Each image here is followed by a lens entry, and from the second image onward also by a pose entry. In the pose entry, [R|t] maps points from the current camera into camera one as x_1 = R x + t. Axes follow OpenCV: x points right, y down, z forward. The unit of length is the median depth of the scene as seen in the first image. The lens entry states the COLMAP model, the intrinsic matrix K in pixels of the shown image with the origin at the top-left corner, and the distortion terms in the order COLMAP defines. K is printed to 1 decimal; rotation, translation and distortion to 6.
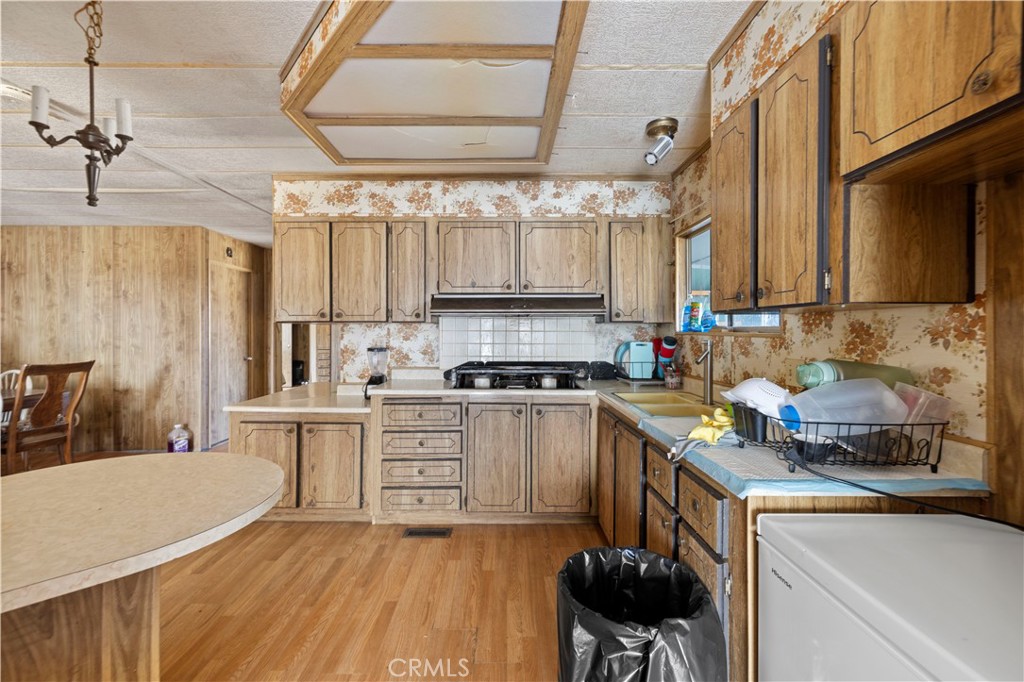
lens RADIAL K [[439.6, 0, 509.1], [0, 439.6, 334.4], [0, 0, 1]] dist [0.000899, 0.000209]
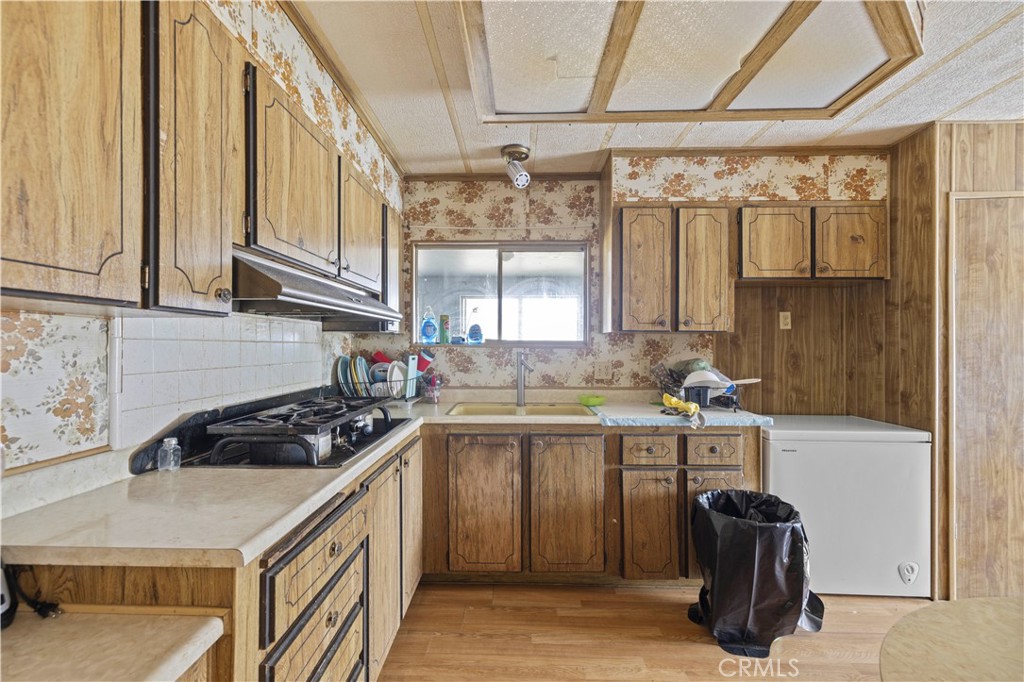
lens RADIAL K [[439.6, 0, 508.0], [0, 439.6, 343.7], [0, 0, 1]] dist [0.000899, 0.000209]
pose [[0.024422, 0.003353, 0.999696, -1.241225], [0.001770, 0.999993, -0.003397, -0.006142], [-0.999700, 0.001852, 0.024416, 1.719753]]
